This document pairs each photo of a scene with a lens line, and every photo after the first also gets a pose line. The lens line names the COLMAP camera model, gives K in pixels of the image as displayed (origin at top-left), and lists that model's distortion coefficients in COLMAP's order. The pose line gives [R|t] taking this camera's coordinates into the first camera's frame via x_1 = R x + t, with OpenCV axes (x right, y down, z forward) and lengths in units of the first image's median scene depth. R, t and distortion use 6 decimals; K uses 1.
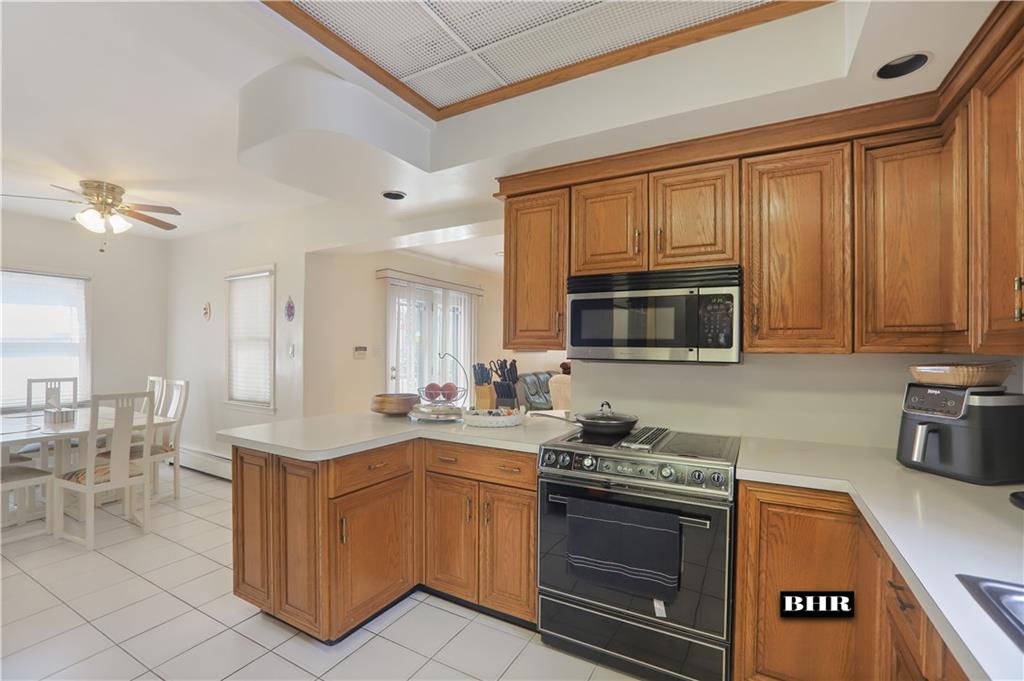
lens RADIAL K [[448.6, 0, 492.8], [0, 448.6, 353.2], [0, 0, 1]] dist [-0.029704, 0.002378]
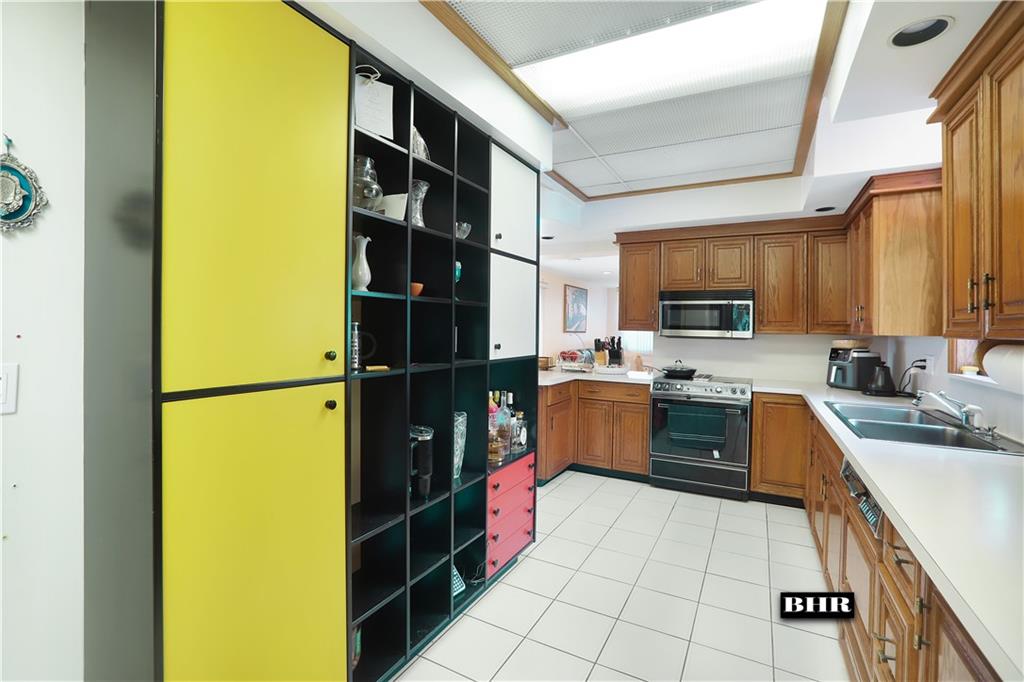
lens RADIAL K [[452.8, 0, 503.5], [0, 452.8, 327.9], [0, 0, 1]] dist [-0.031487, 0.008488]
pose [[0.999885, 0.010601, 0.010812, -0.575828], [-0.010436, 0.999830, -0.015227, 0.016059], [-0.010971, 0.015112, 0.999826, -0.984280]]
